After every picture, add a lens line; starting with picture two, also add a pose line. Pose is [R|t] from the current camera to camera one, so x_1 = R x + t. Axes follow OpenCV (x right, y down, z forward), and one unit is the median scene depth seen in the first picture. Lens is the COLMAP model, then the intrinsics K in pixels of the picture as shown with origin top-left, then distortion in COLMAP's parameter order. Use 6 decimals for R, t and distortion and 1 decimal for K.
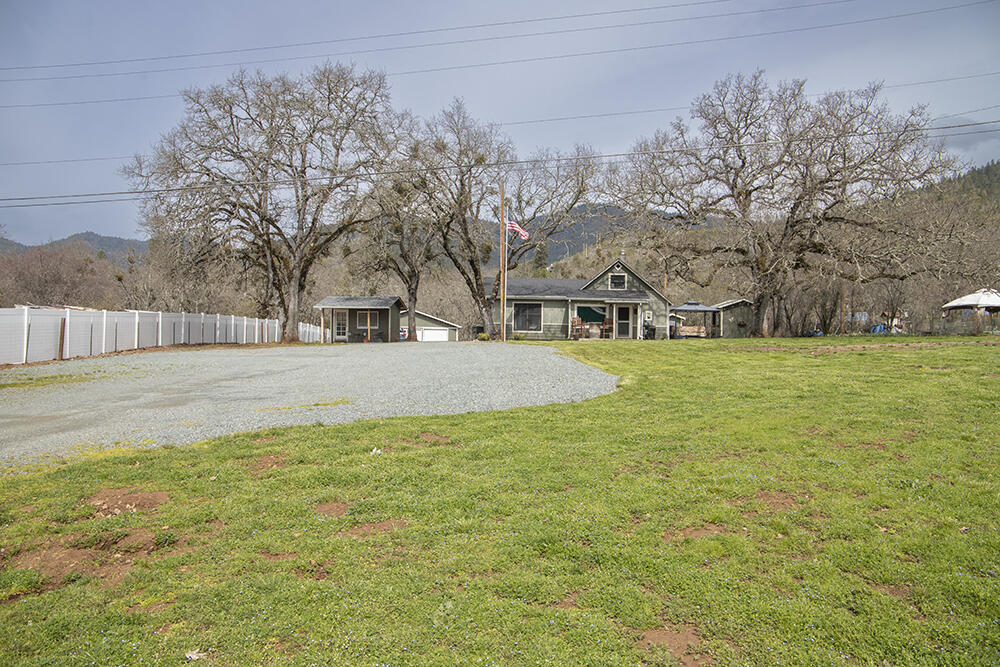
lens RADIAL K [[686.1, 0, 500.0], [0, 686.1, 333.5], [0, 0, 1]] dist [-0.089411, 0.002455]
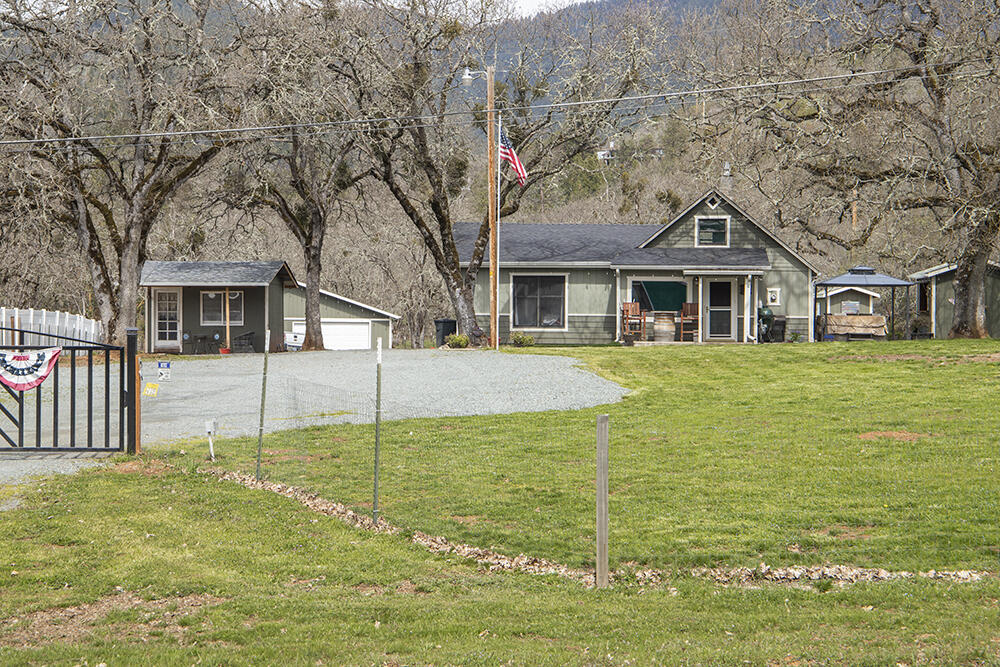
lens RADIAL K [[1854.7, 0, 500.0], [0, 1854.7, 333.5], [0, 0, 1]] dist [0.275361, 0.101471]
pose [[0.999873, -0.009852, 0.012562, -0.008184], [0.009790, 0.999940, 0.005011, -0.007262], [-0.012611, -0.004887, 0.999909, -0.435665]]
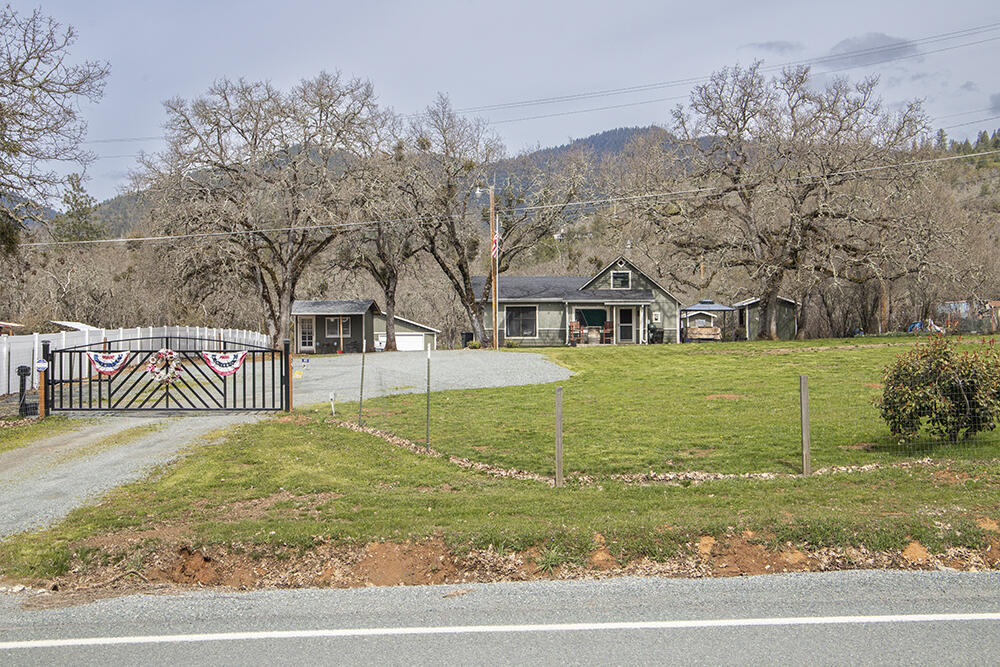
lens RADIAL K [[1073.9, 0, 500.0], [0, 1073.9, 333.5], [0, 0, 1]] dist [0.060095, 0.013458]
pose [[0.999702, -0.020085, 0.013896, -0.008248], [0.020105, 0.999797, -0.001297, -0.007226], [-0.013867, 0.001576, 0.999903, -0.432678]]
